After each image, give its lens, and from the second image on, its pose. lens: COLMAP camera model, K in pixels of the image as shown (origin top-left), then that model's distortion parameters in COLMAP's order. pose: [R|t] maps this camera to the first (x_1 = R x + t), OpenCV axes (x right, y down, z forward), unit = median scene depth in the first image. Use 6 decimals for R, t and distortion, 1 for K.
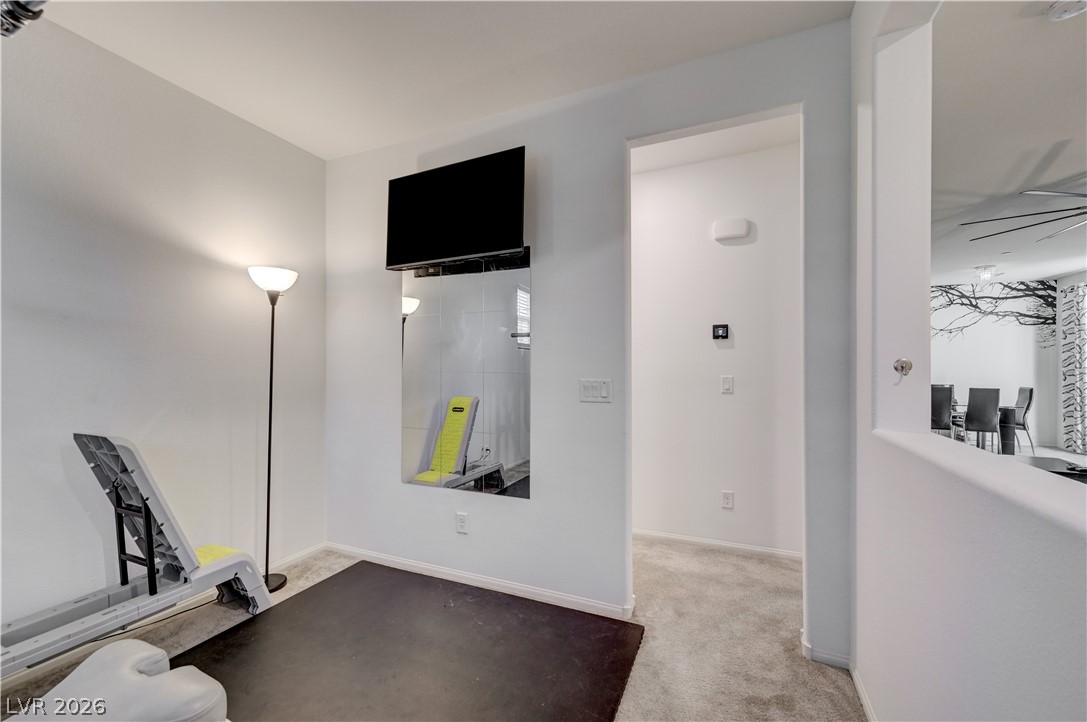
lens RADIAL K [[428.0, 0, 545.5], [0, 428.0, 366.3], [0, 0, 1]] dist [0.000314, 0.000086]
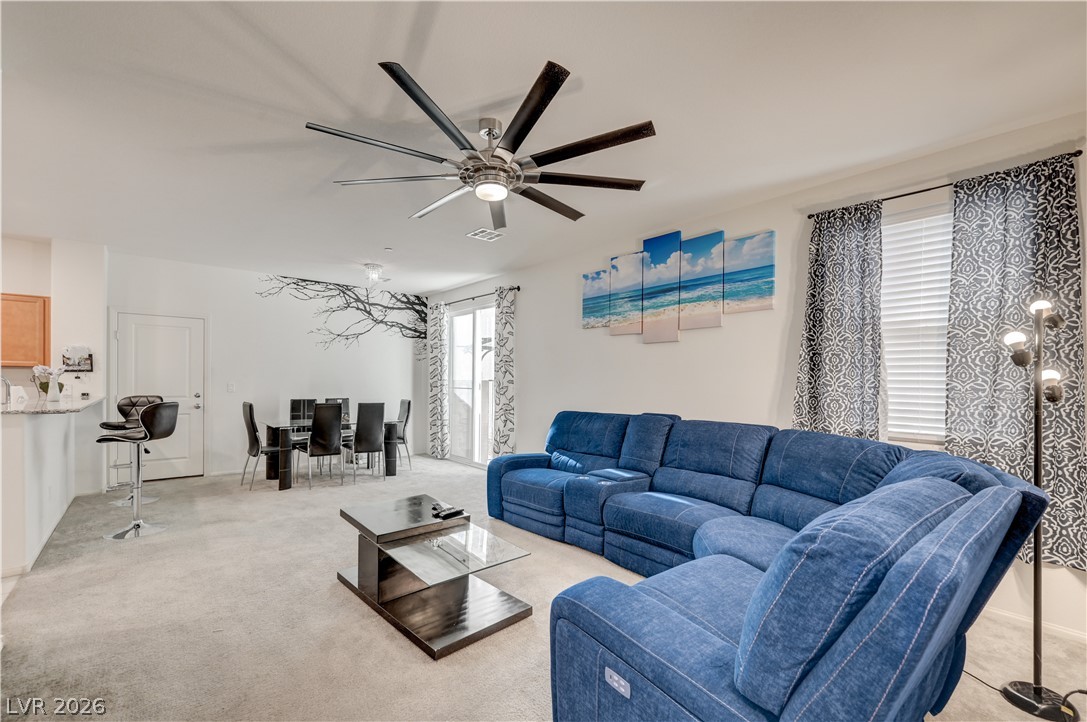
lens RADIAL K [[455.2, 0, 546.4], [0, 455.2, 383.6], [0, 0, 1]] dist [-0.000279, 0.000140]
pose [[0.428217, -0.005074, 0.903662, 0.292576], [-0.011622, 0.999871, 0.011122, -0.002613], [-0.903601, -0.015265, 0.428102, 0.241645]]
